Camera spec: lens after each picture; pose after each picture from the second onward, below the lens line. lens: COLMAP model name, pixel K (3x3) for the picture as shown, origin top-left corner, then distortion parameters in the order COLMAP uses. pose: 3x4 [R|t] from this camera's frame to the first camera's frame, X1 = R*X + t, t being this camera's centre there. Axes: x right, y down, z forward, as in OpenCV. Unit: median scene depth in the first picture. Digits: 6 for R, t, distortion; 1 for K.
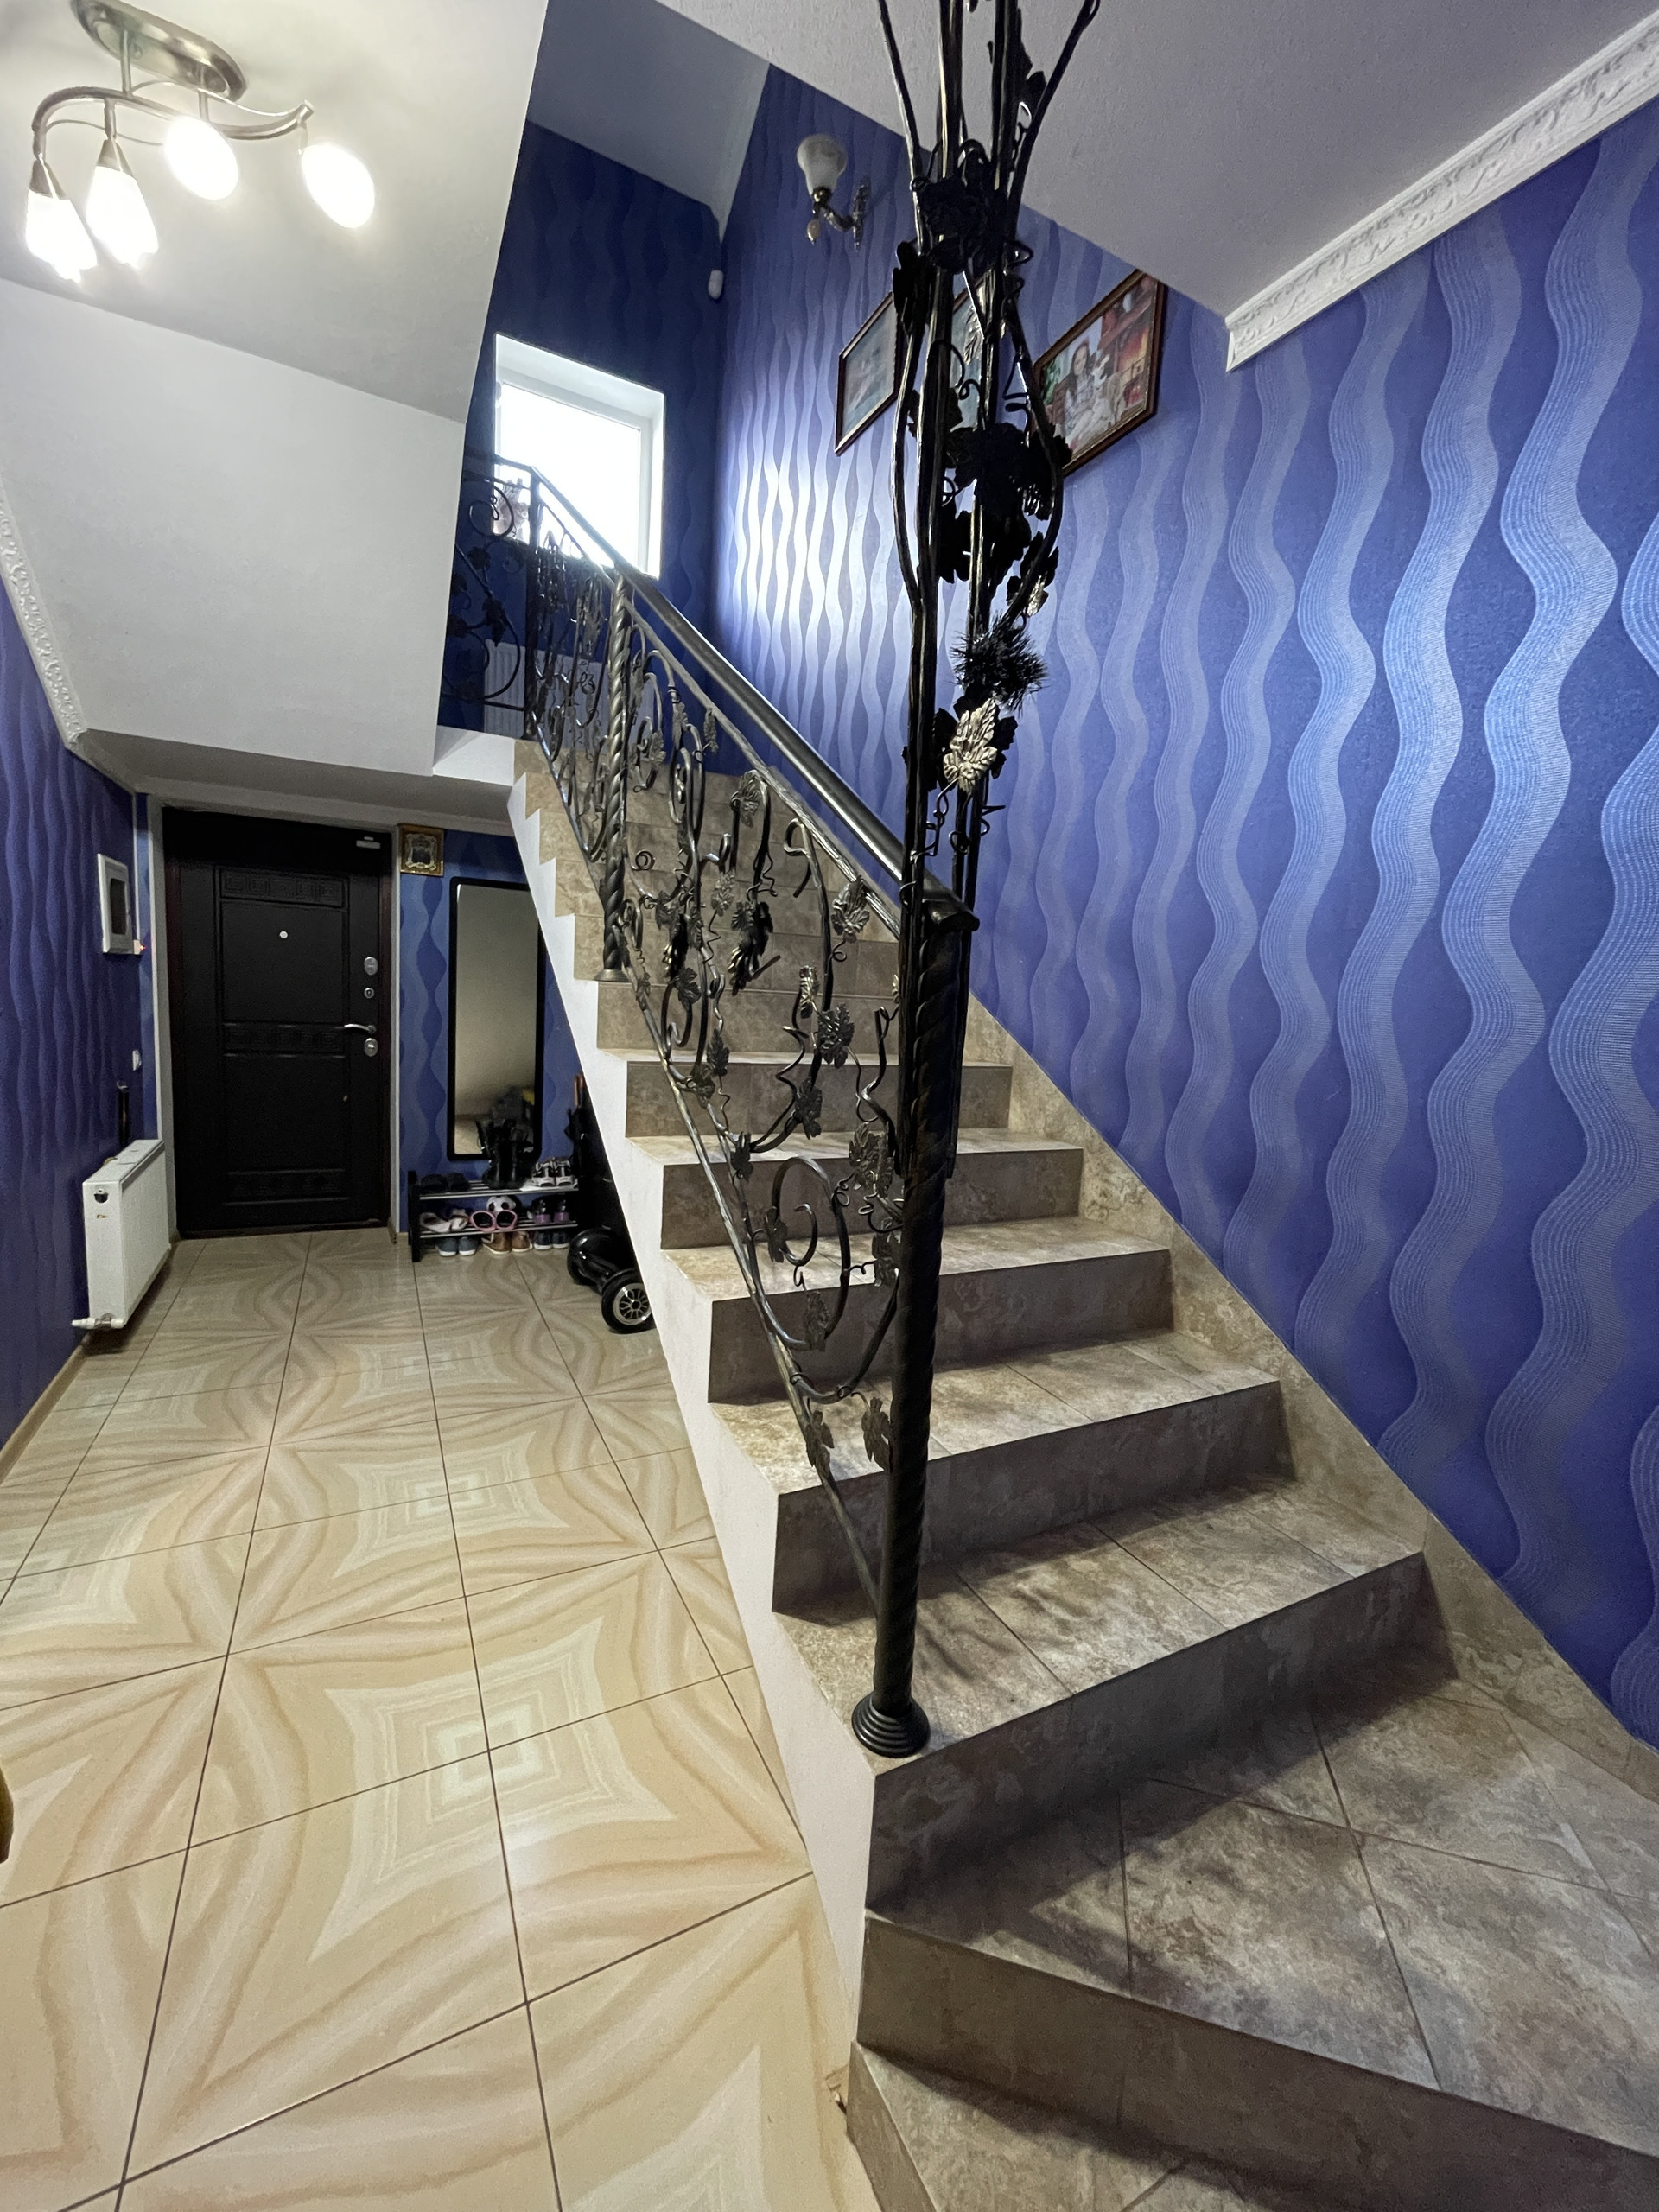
lens RADIAL K [[897.1, 0, 822.1], [0, 897.1, 1103.6], [0, 0, 1]] dist [-0.003144, 0.002947]
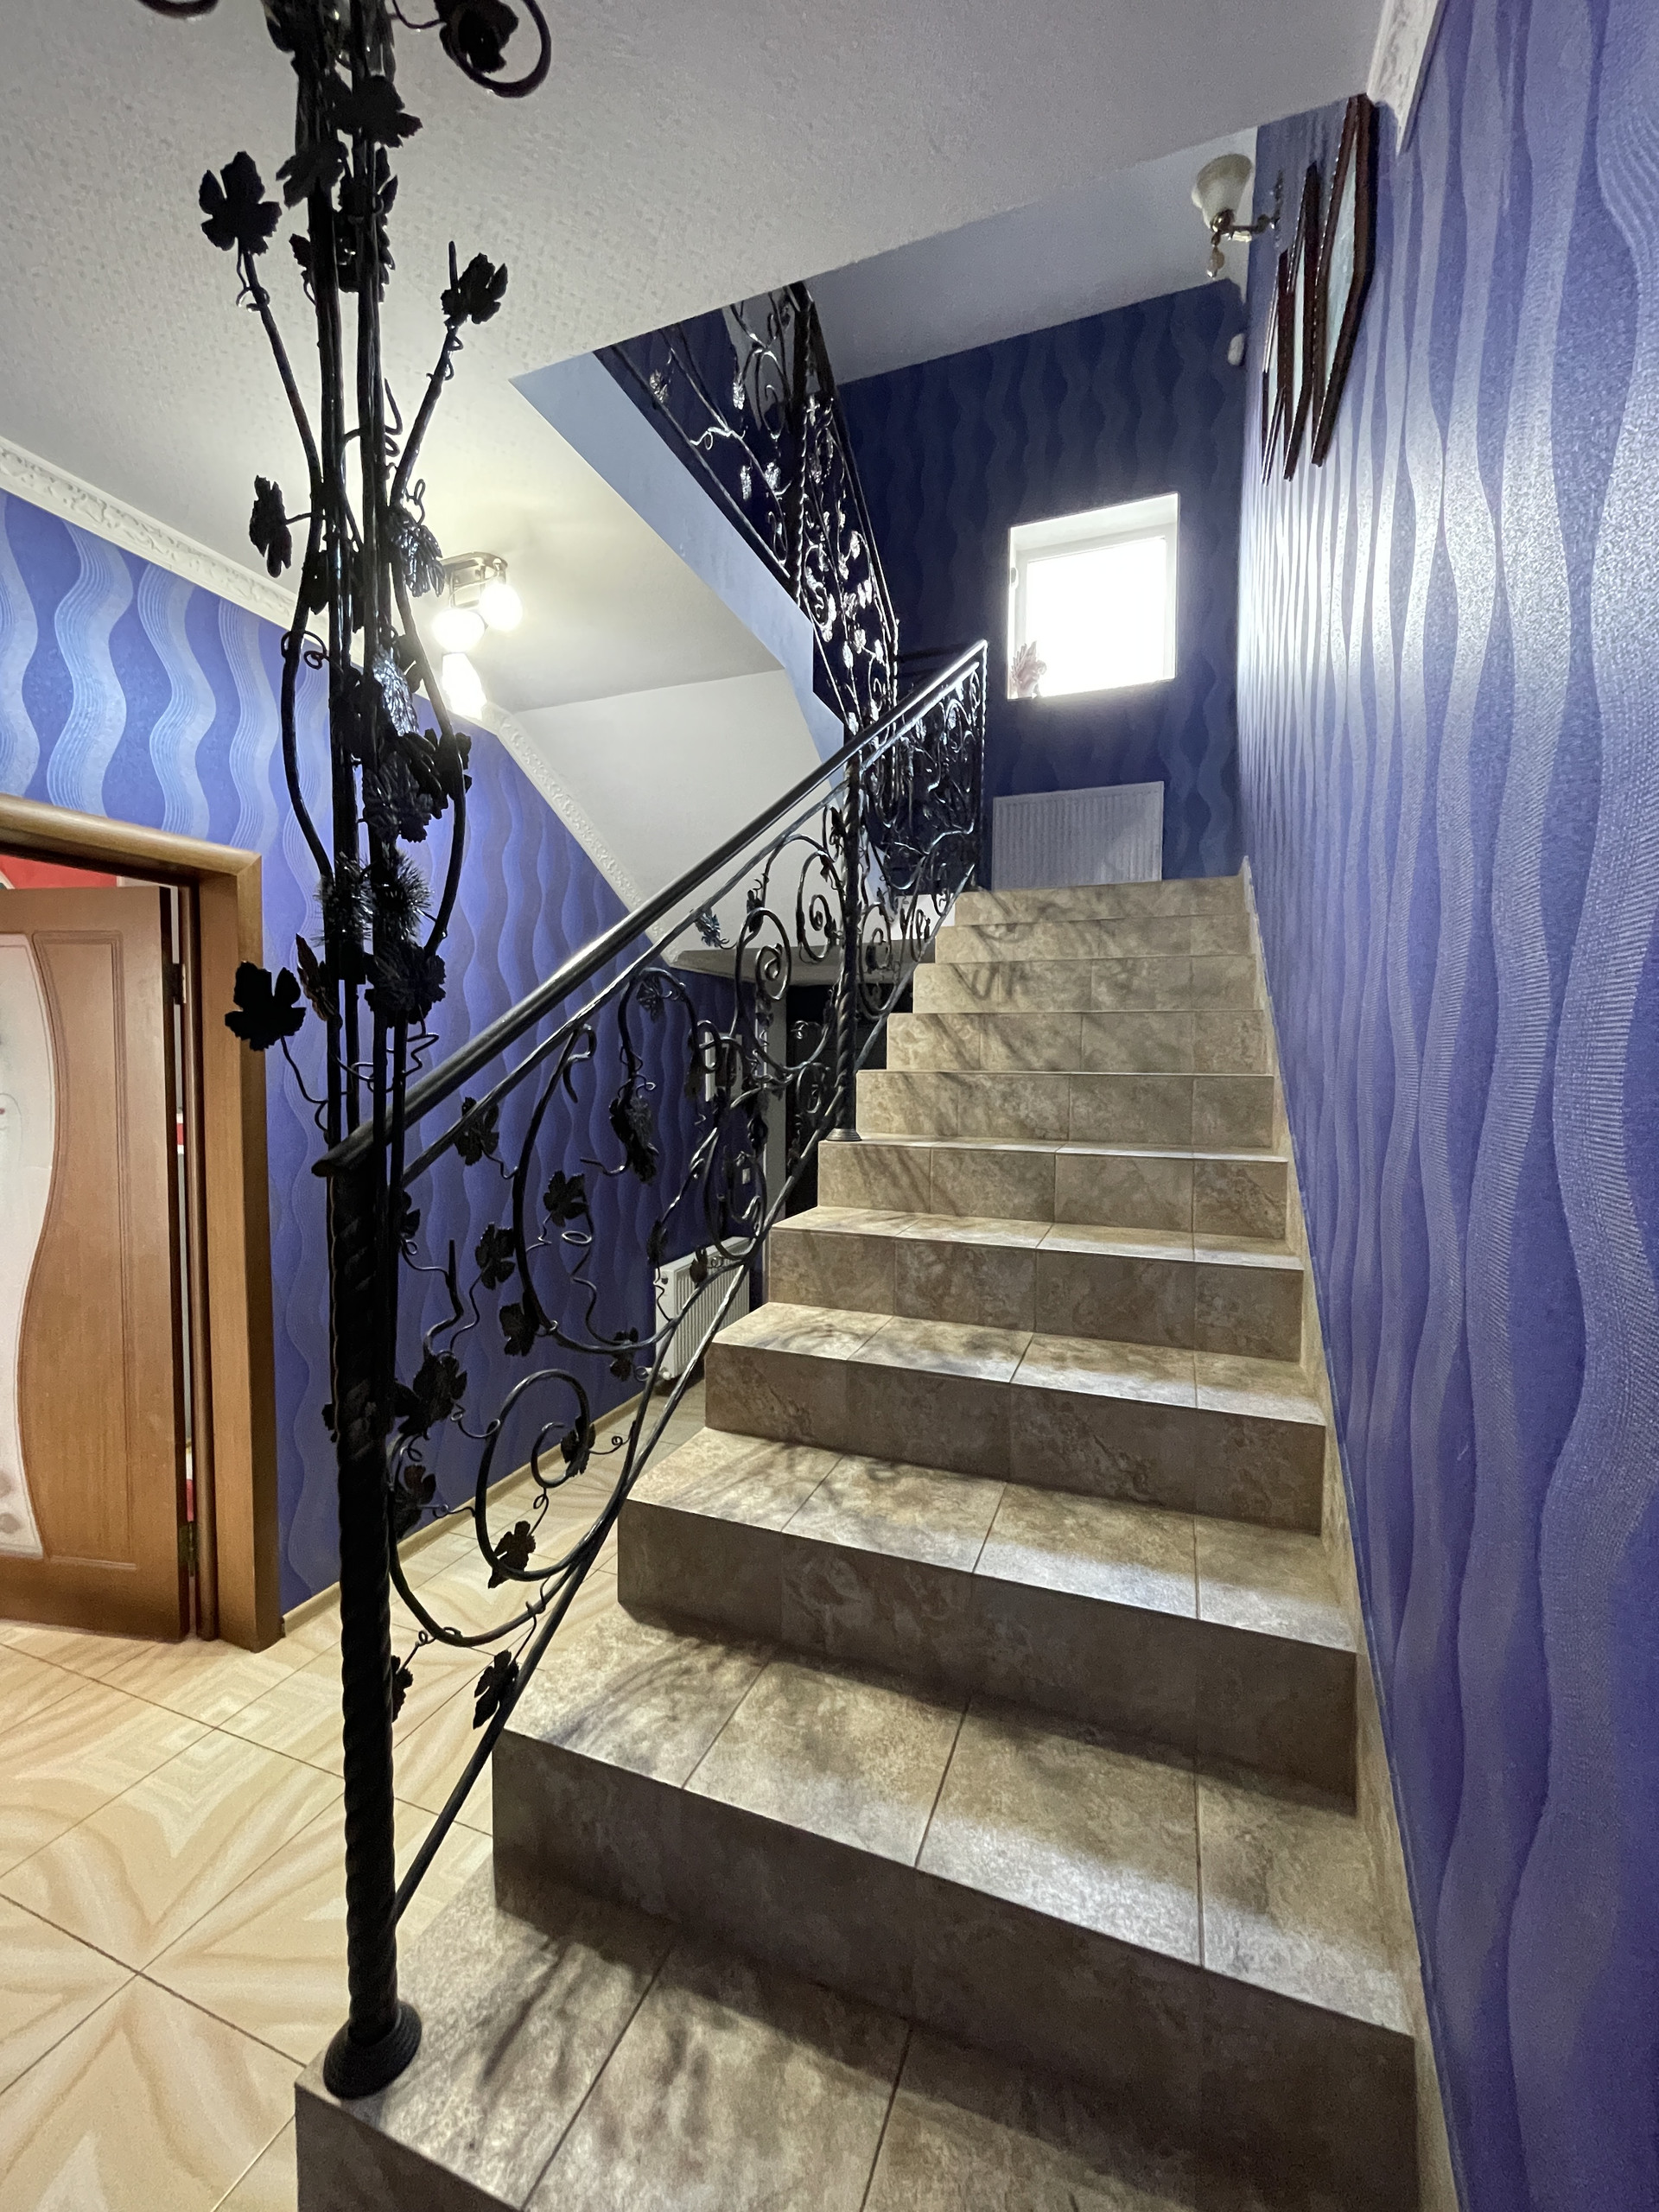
lens RADIAL K [[897.1, 0, 825.4], [0, 897.1, 1109.3], [0, 0, 1]] dist [-0.003144, 0.002947]
pose [[0.665301, -0.017976, -0.746359, 0.531495], [-0.063074, 0.994783, -0.080183, -0.093308], [0.743906, 0.100421, 0.660696, 0.331784]]
